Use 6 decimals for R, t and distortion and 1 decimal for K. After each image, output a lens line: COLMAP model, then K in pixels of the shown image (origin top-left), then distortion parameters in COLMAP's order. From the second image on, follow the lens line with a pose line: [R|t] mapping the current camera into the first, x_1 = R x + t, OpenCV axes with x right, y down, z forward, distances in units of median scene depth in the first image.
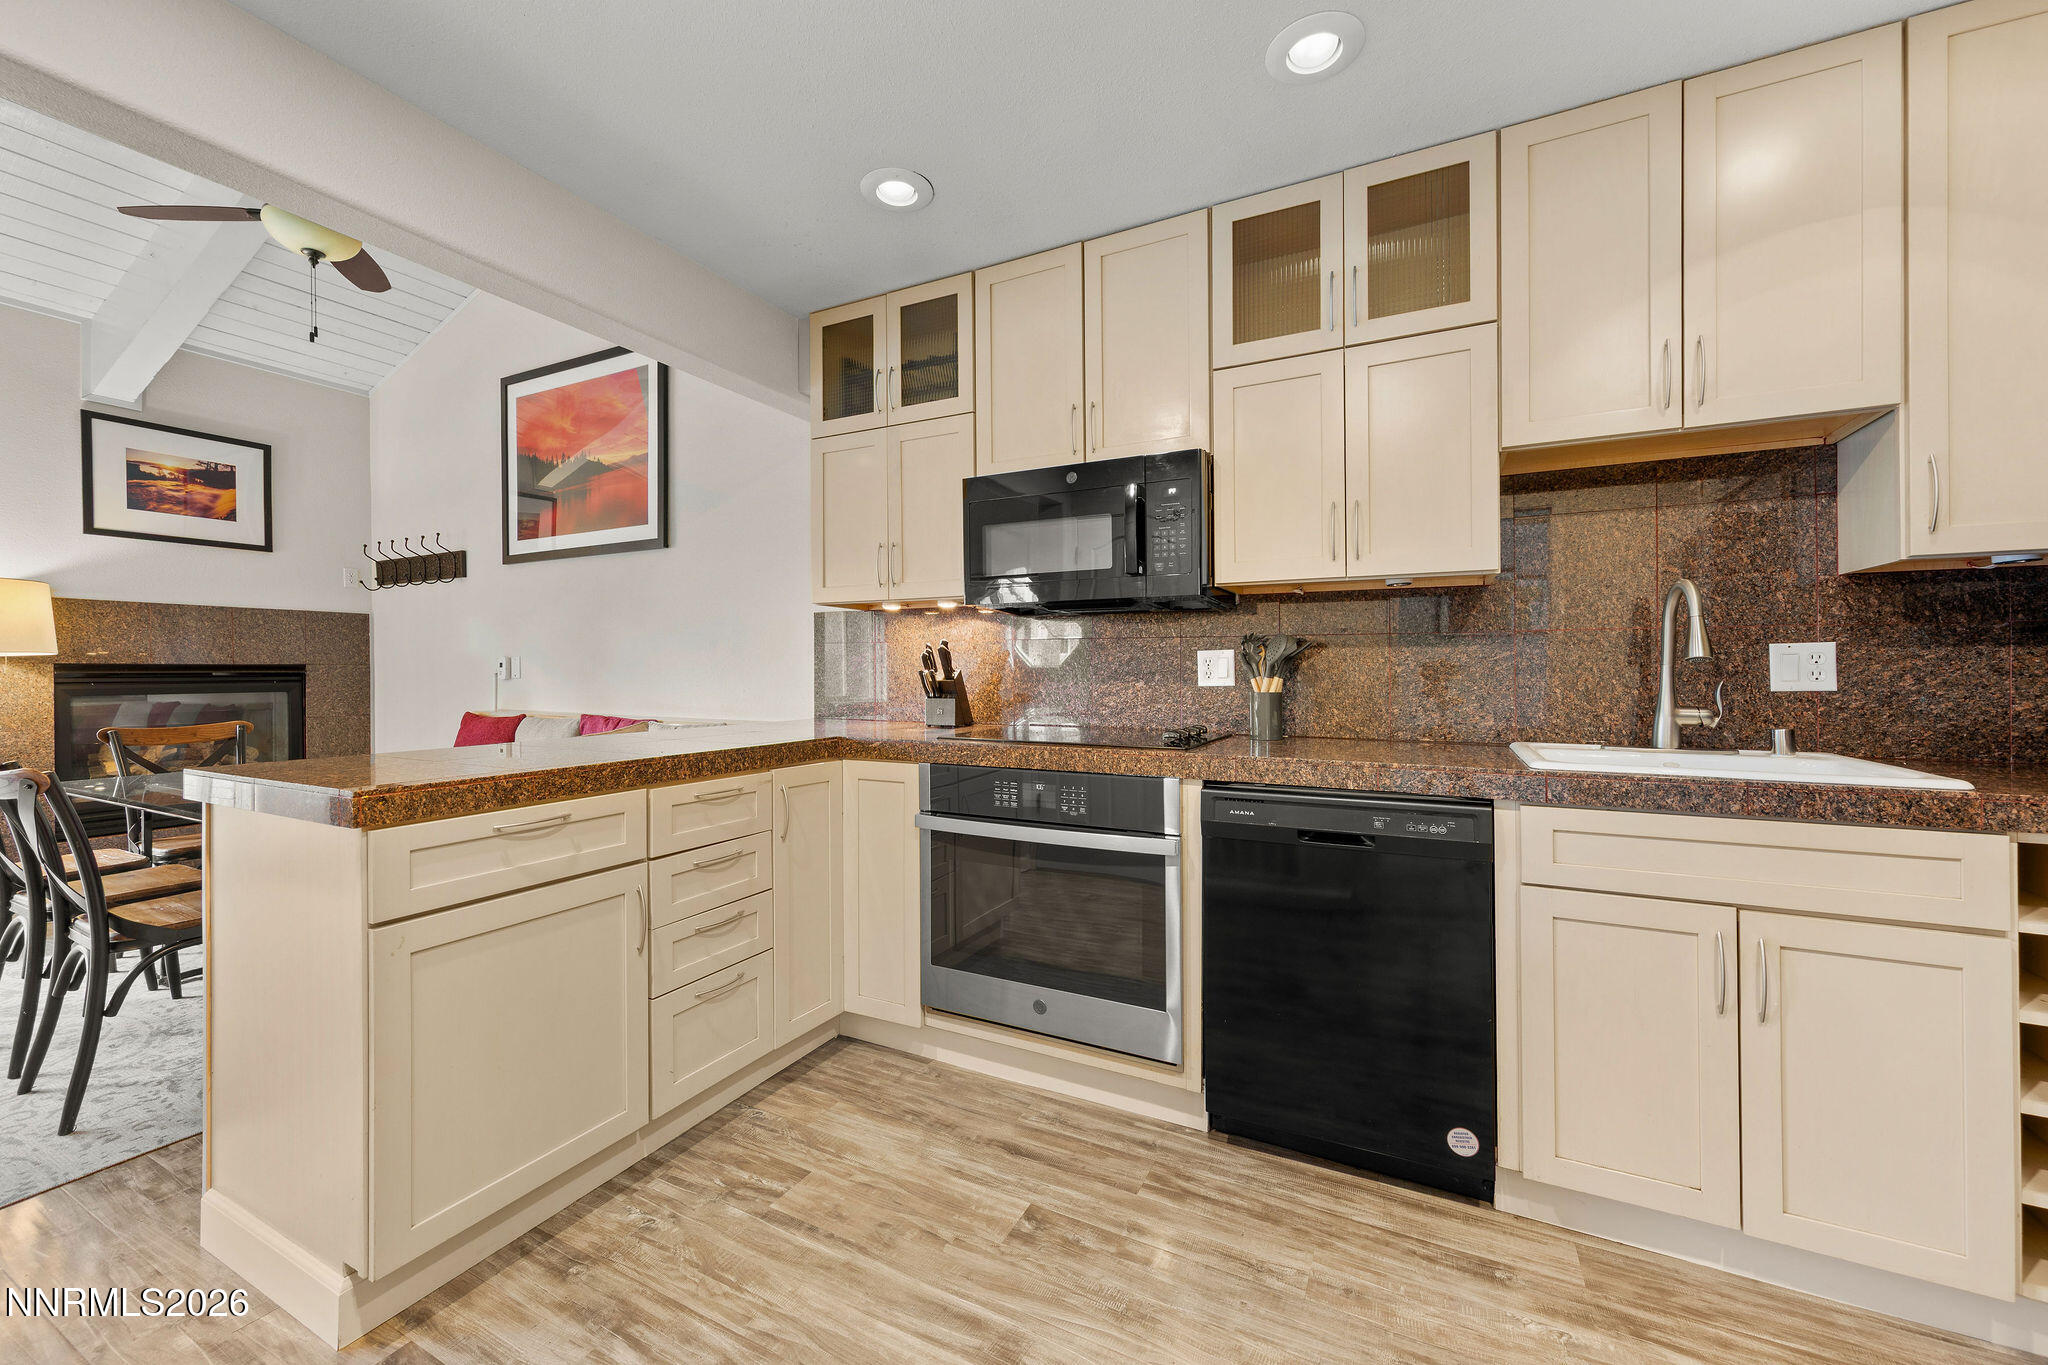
lens RADIAL K [[808.6, 0, 1033.6], [0, 808.6, 679.2], [0, 0, 1]] dist [0.009314, -0.000090]
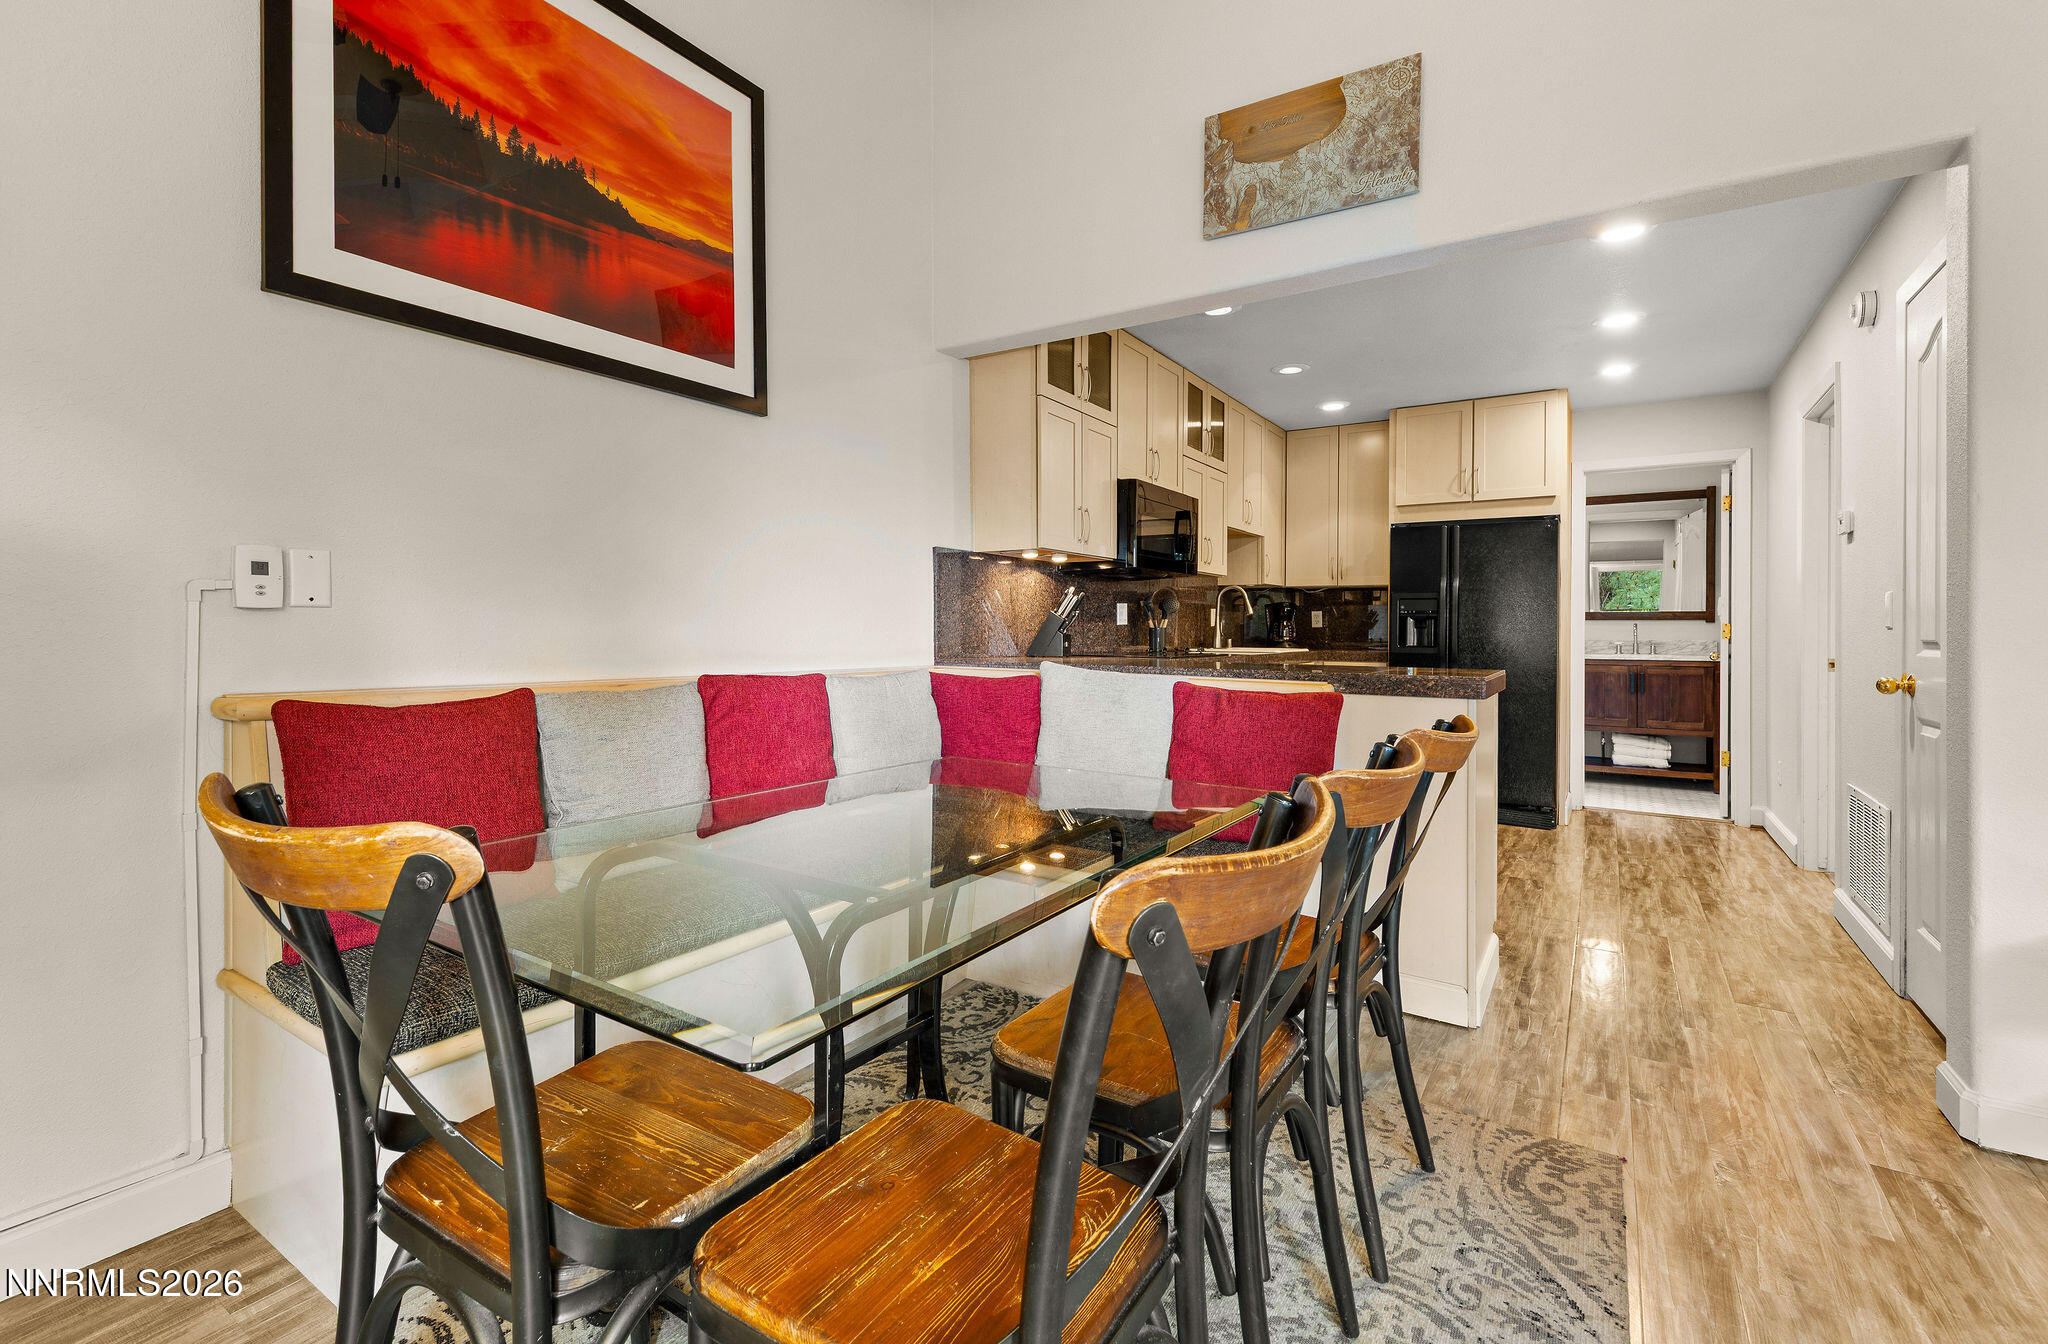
lens RADIAL K [[914.3, 0, 982.4], [0, 914.3, 628.8], [0, 0, 1]] dist [0.005183, 0.000124]
pose [[0.121566, 0.000720, 0.992583, -1.574277], [0.002534, 0.999996, -0.001035, 0.017145], [-0.992580, 0.002641, 0.121563, 0.982467]]
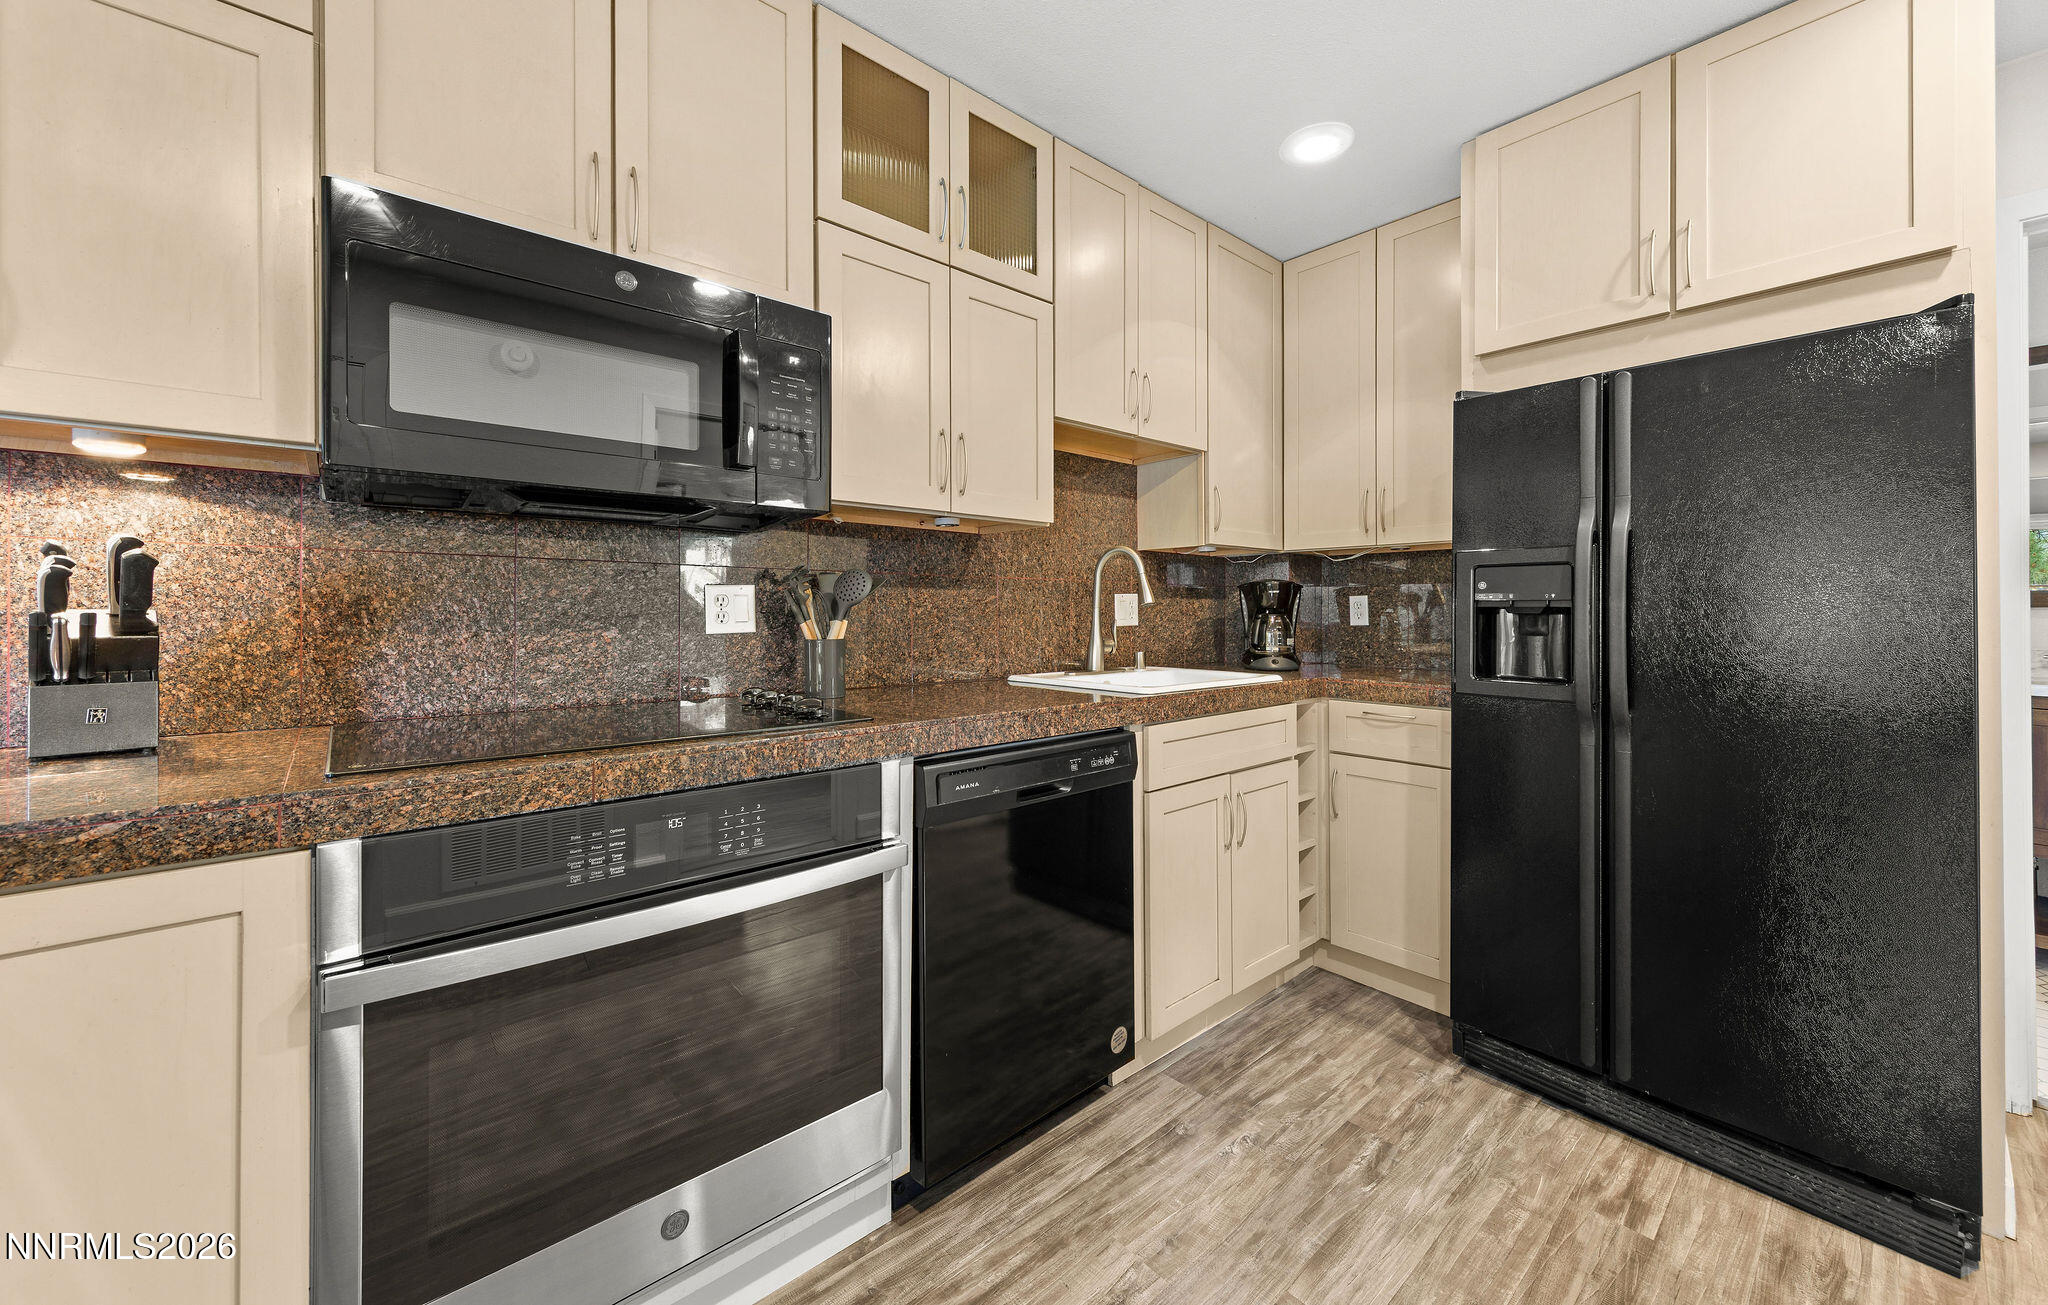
lens RADIAL K [[775.3, 0, 1028.0], [0, 775.3, 604.7], [0, 0, 1]] dist [0.006238, -0.000627]
pose [[0.361904, 0.008812, 0.932174, -0.315218], [0.008252, 0.999886, -0.012656, -0.006045], [-0.932179, 0.012272, 0.361790, 0.453518]]
